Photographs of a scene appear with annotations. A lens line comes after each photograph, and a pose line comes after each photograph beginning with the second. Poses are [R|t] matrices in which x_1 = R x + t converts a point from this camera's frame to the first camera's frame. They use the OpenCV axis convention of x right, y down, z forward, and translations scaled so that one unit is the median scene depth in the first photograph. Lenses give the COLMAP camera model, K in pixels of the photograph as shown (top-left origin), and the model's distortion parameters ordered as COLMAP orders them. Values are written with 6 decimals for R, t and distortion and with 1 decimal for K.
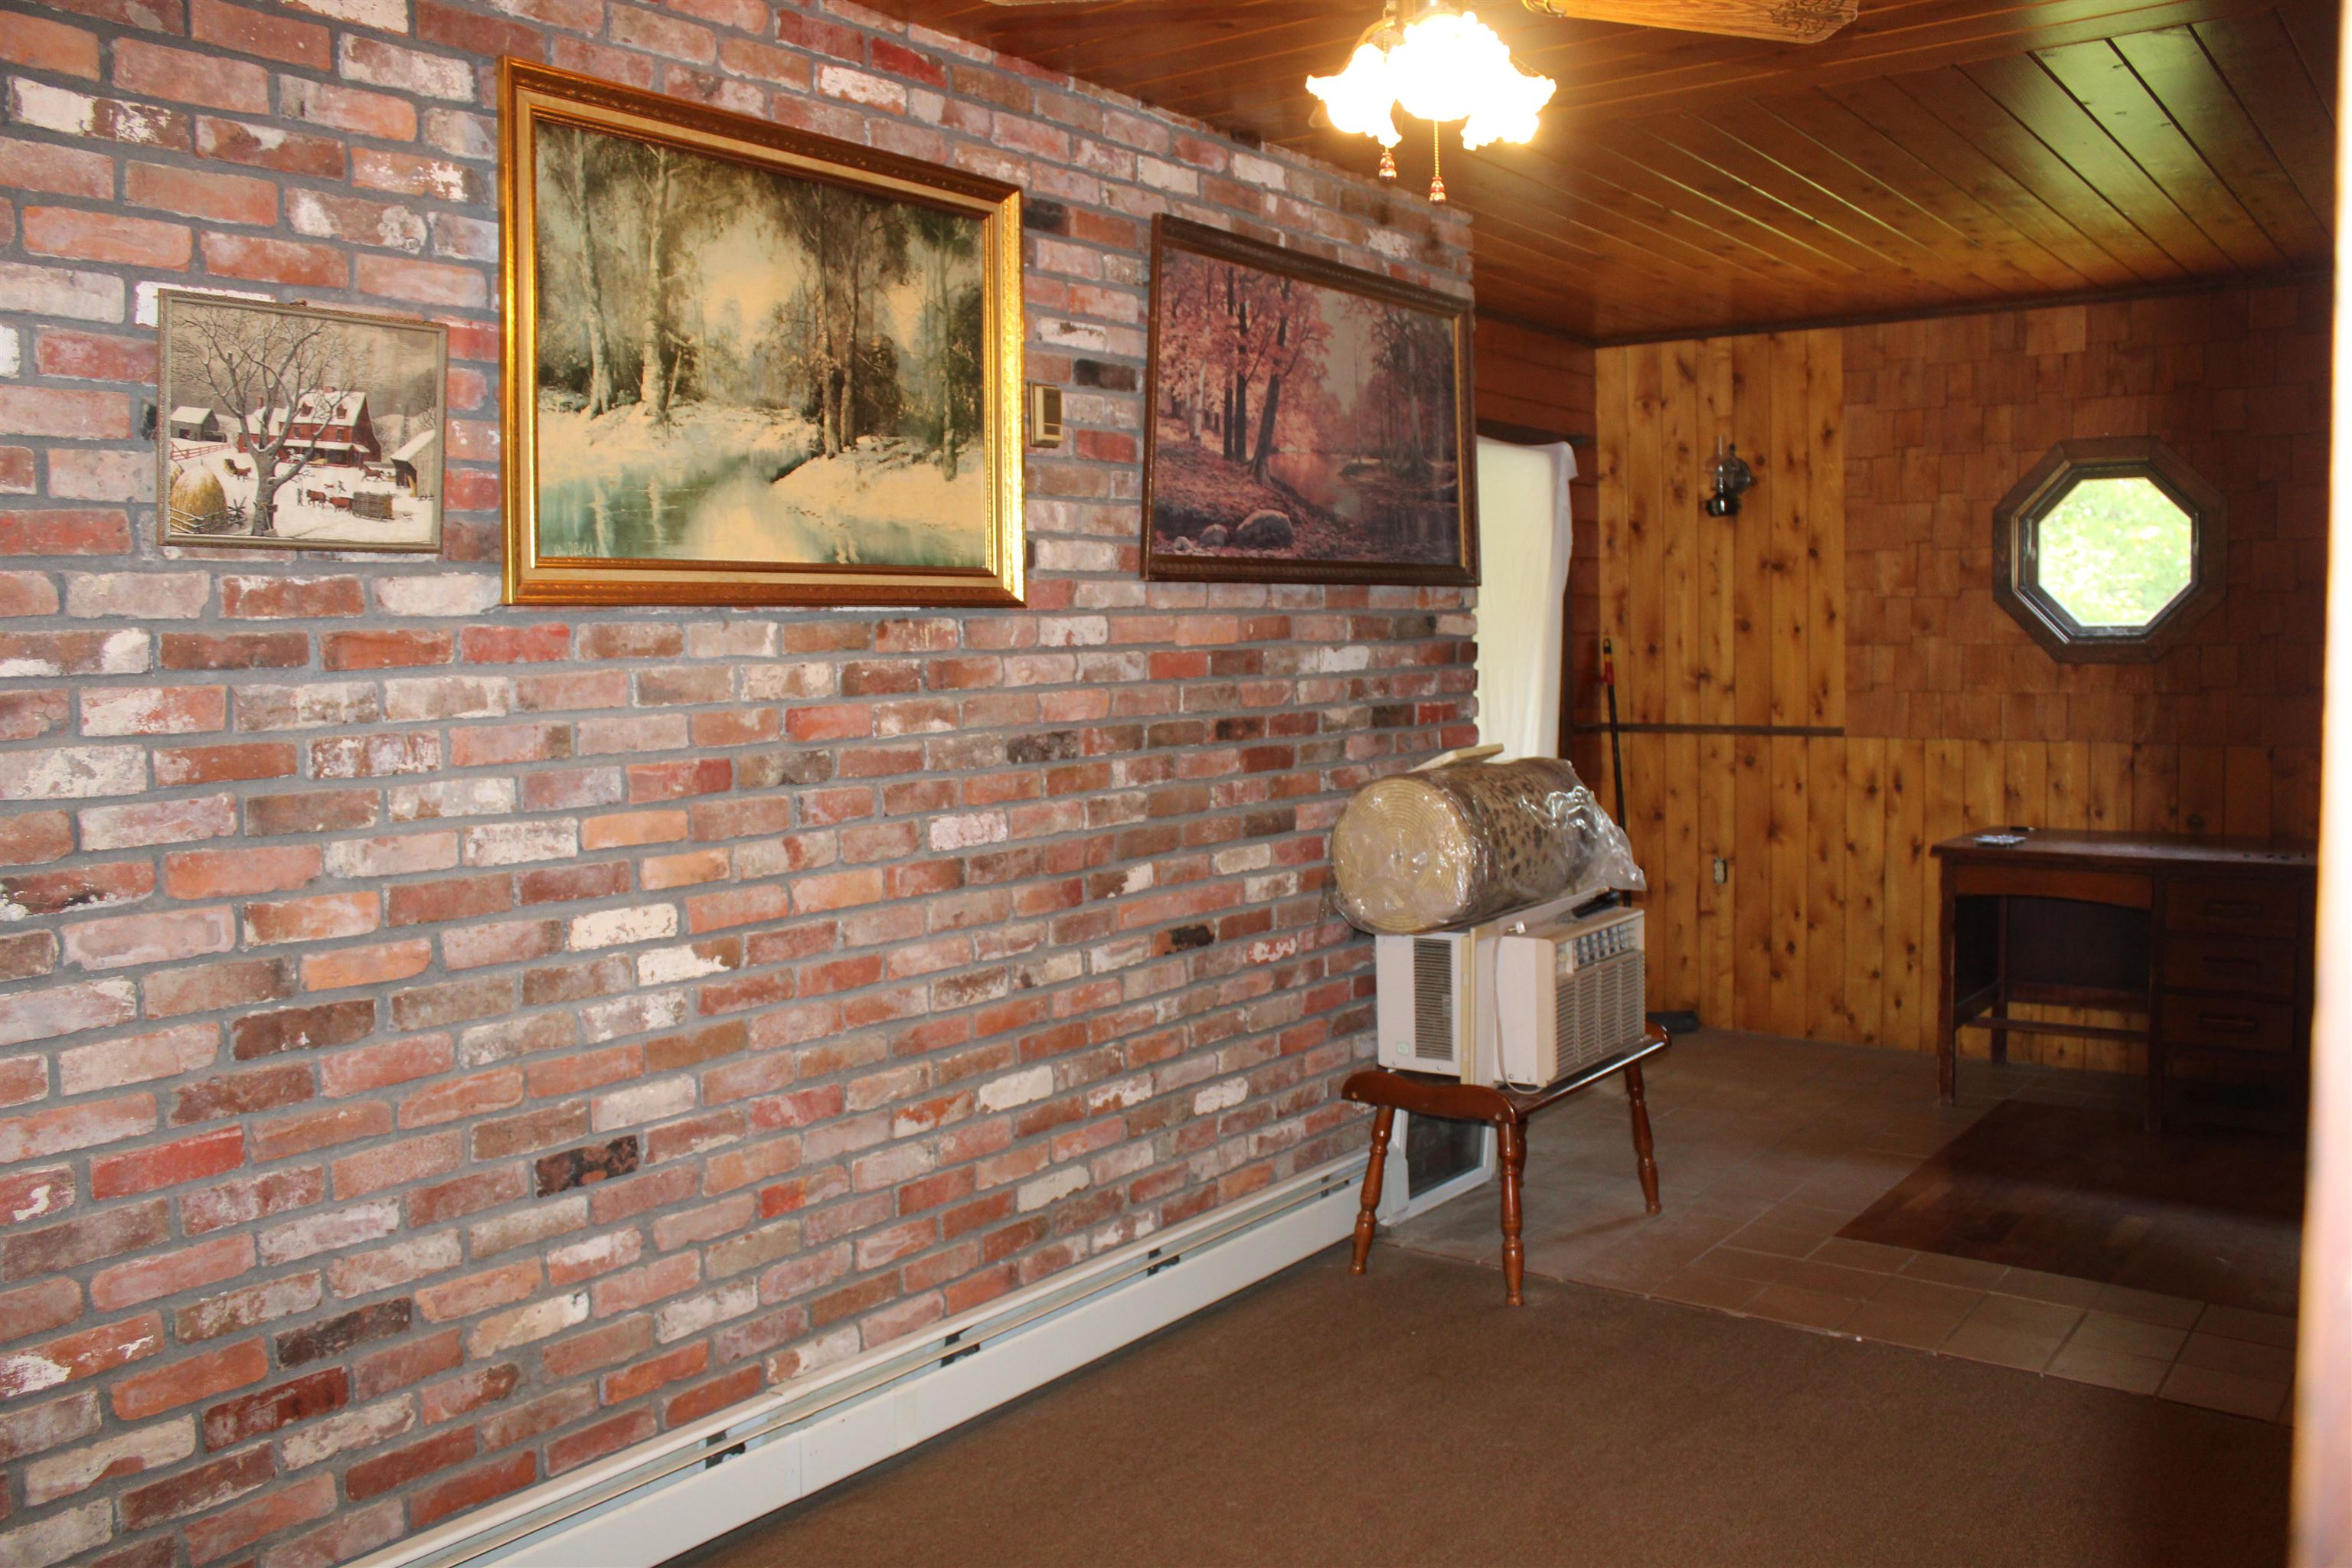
lens RADIAL K [[1945.8, 0, 1172.3], [0, 1945.8, 795.9], [0, 0, 1]] dist [-0.161450, 0.145238]
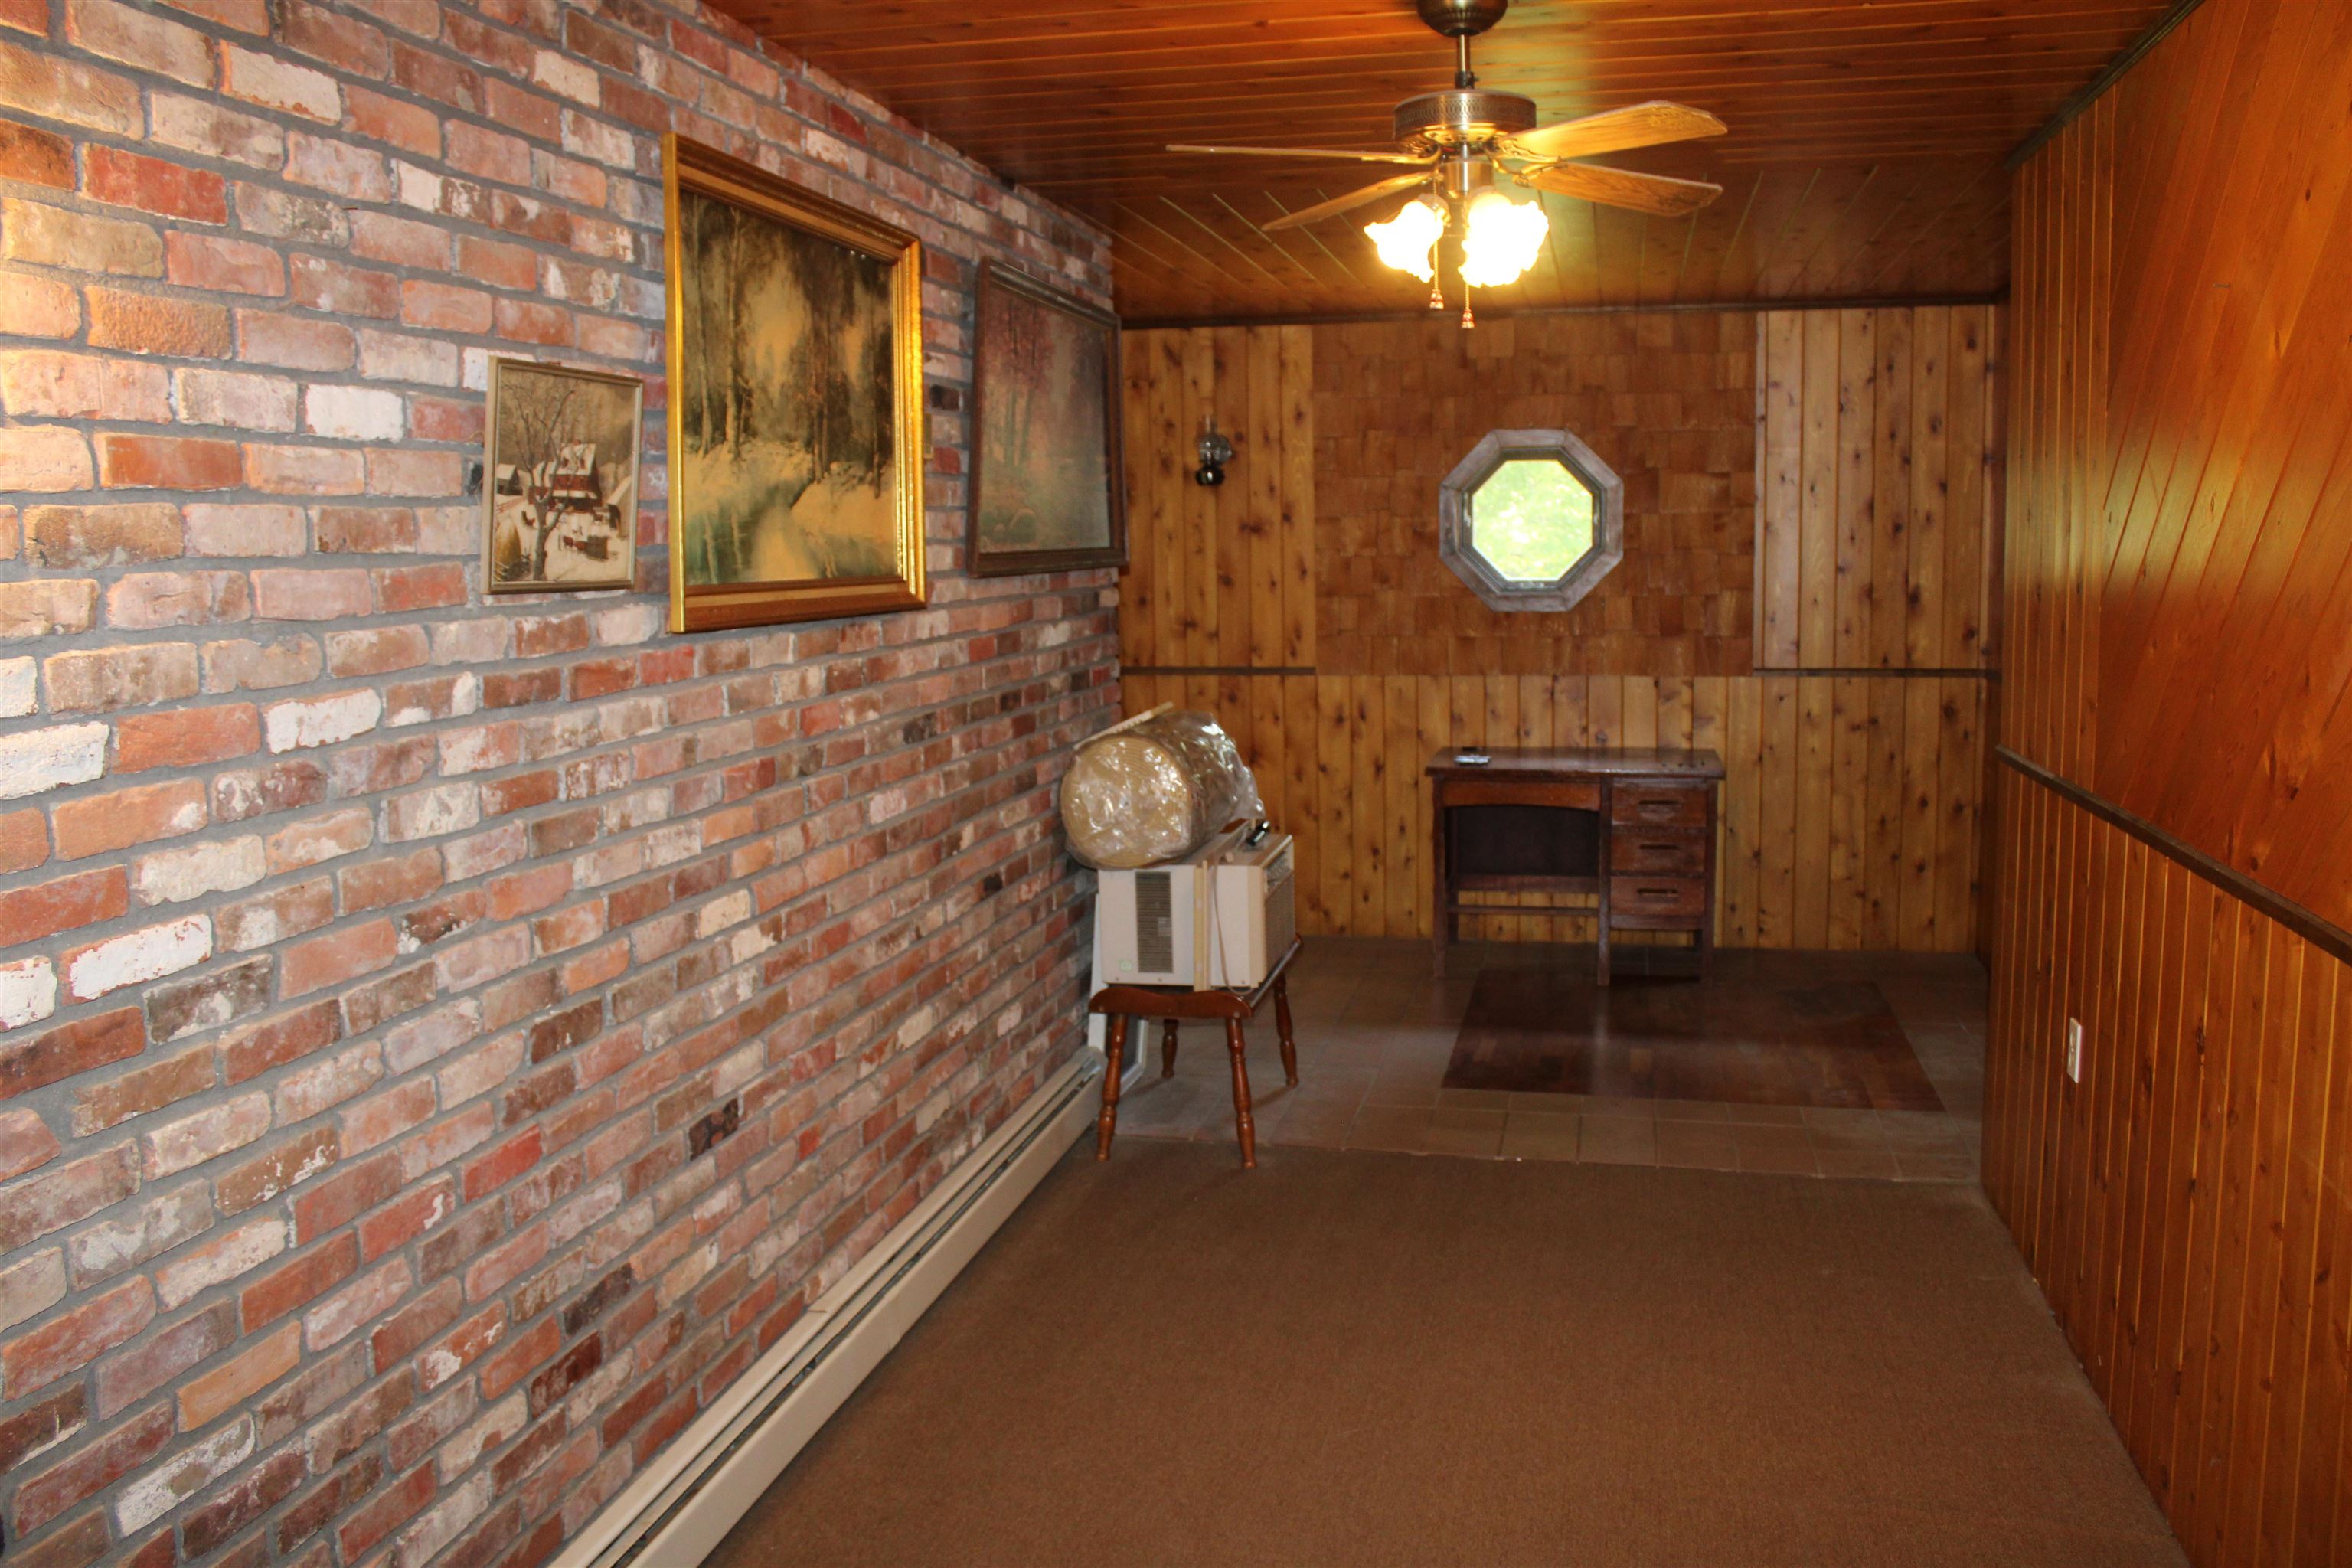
lens RADIAL K [[1945.8, 0, 1172.3], [0, 1945.8, 795.9], [0, 0, 1]] dist [-0.161450, 0.145238]
pose [[0.911445, -0.051180, 0.408226, -0.421945], [0.032930, 0.998124, 0.051614, -0.041245], [-0.410102, -0.033600, 0.911421, -0.106125]]
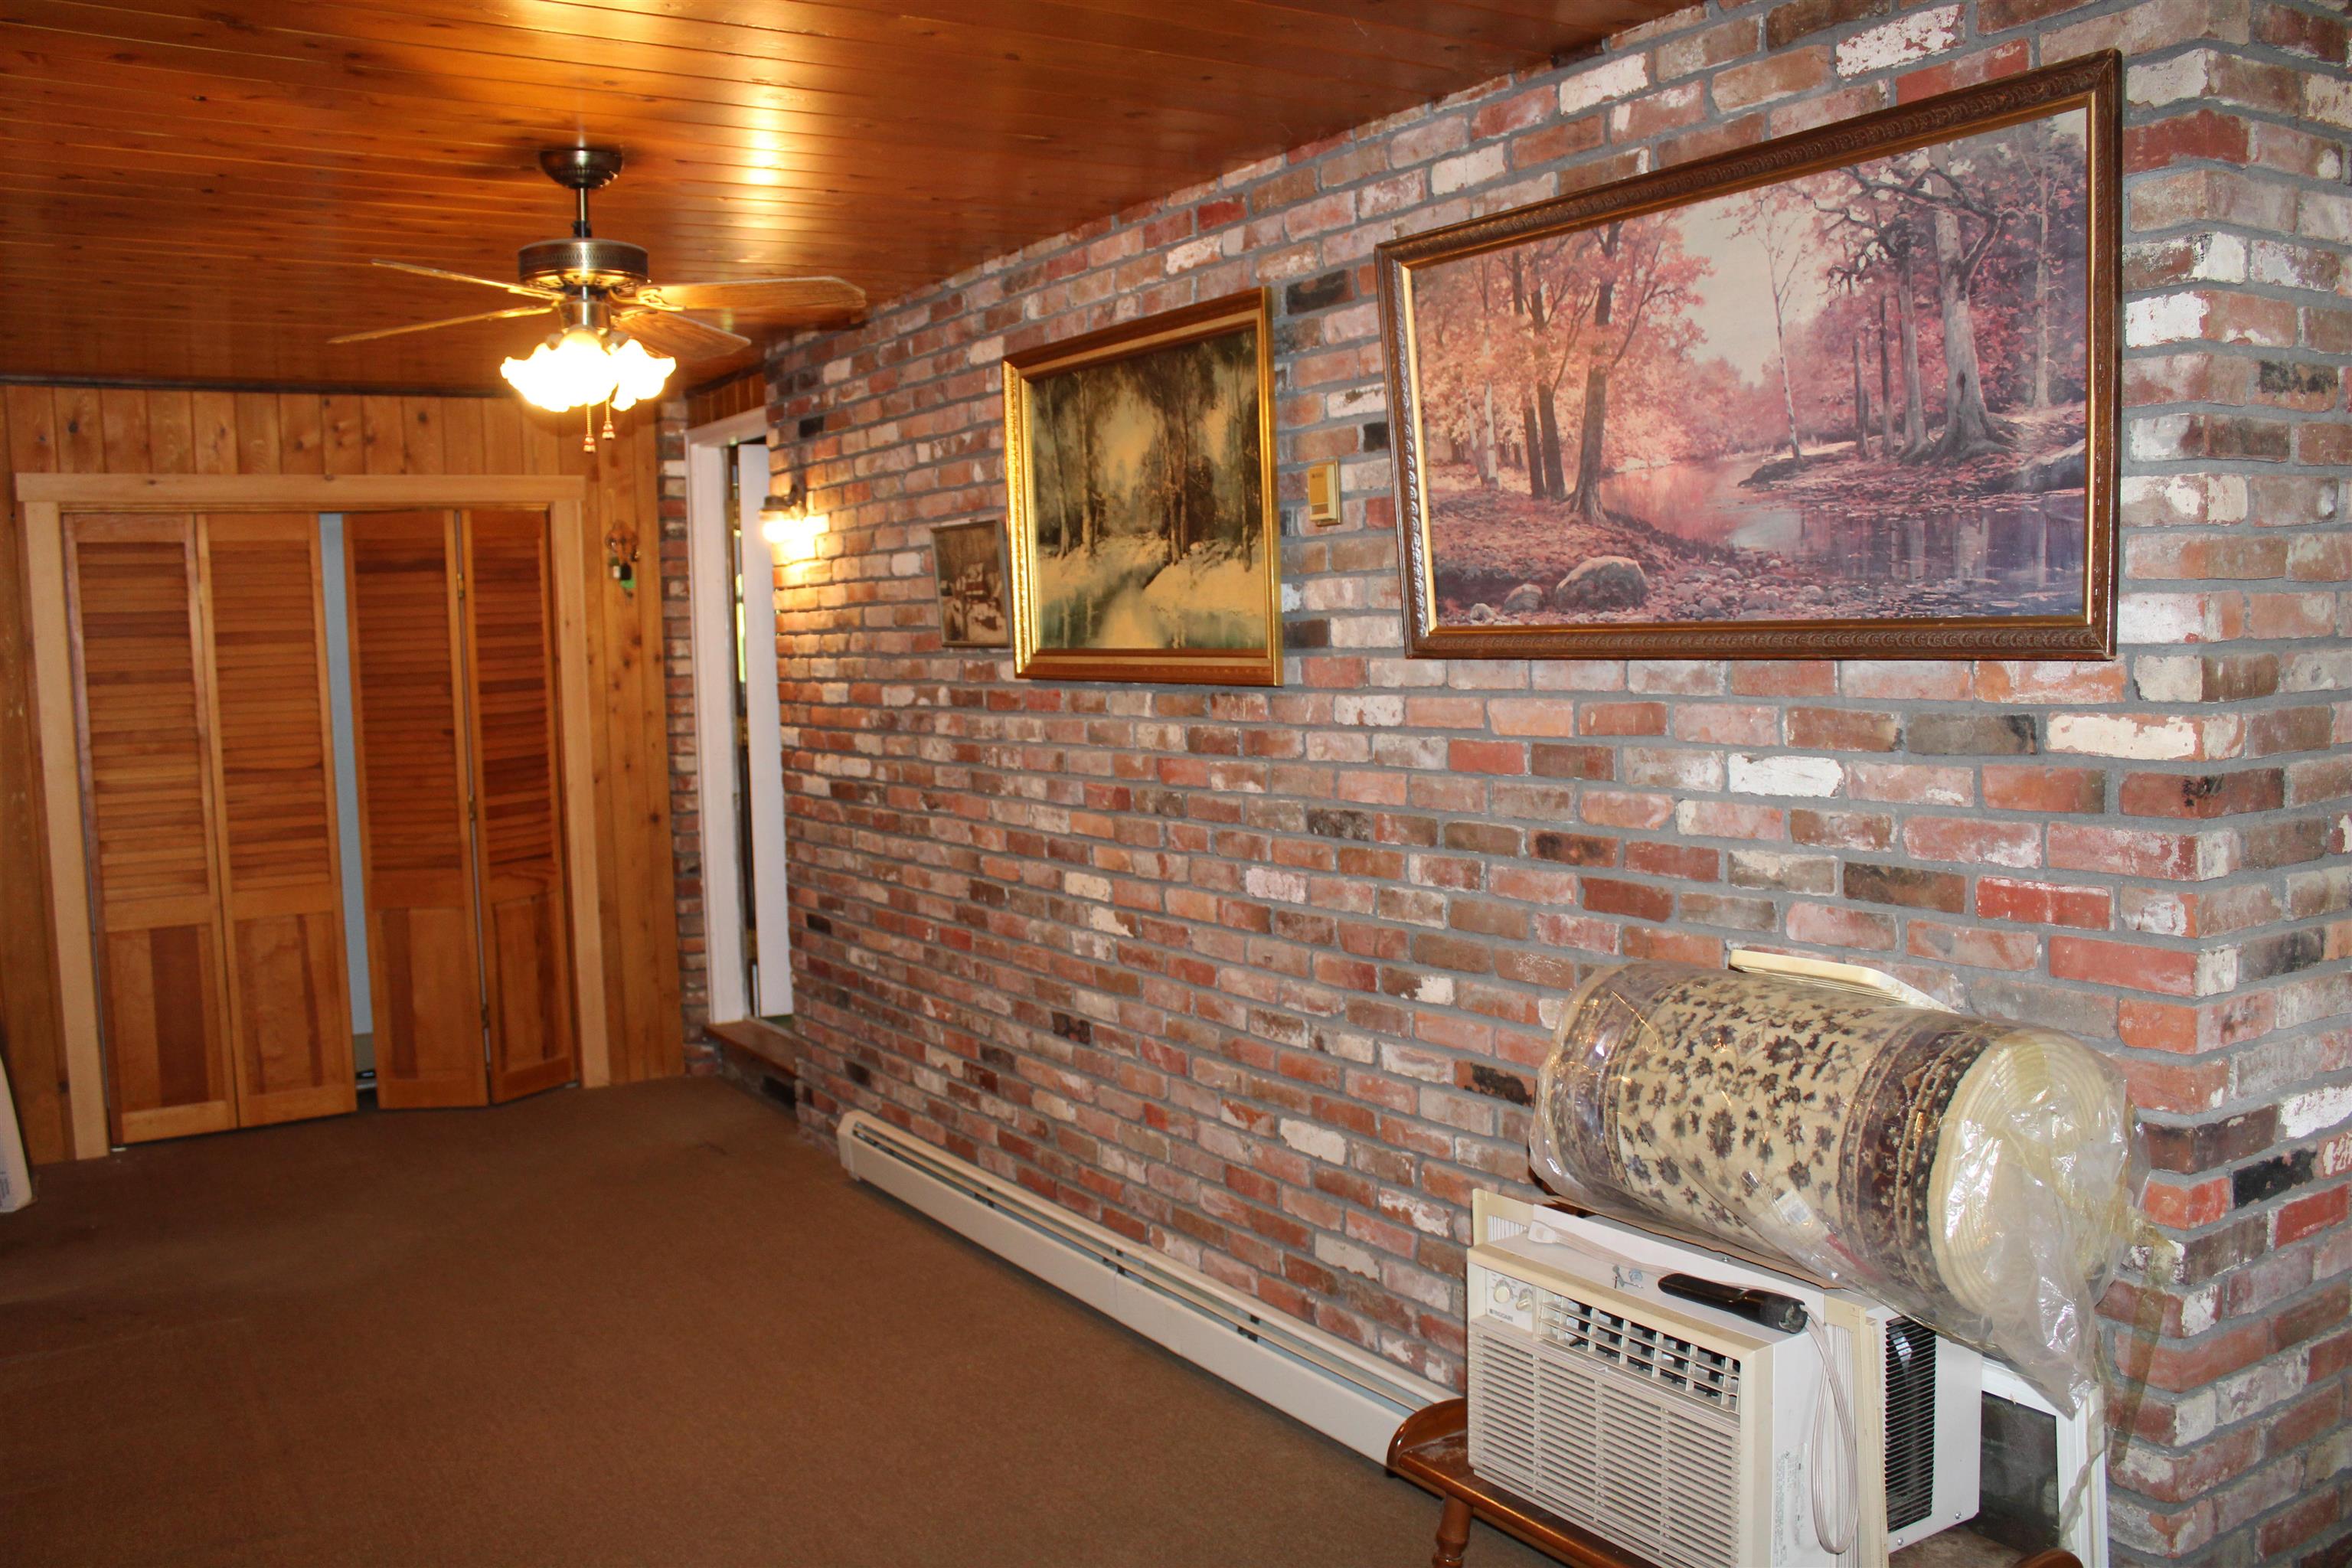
lens RADIAL K [[1945.8, 0, 1172.3], [0, 1945.8, 795.9], [0, 0, 1]] dist [-0.161450, 0.145238]
pose [[-0.349900, 0.111412, -0.930139, 0.949325], [-0.040352, 0.990189, 0.133784, -0.180240], [0.935918, 0.084344, -0.341971, 1.335665]]
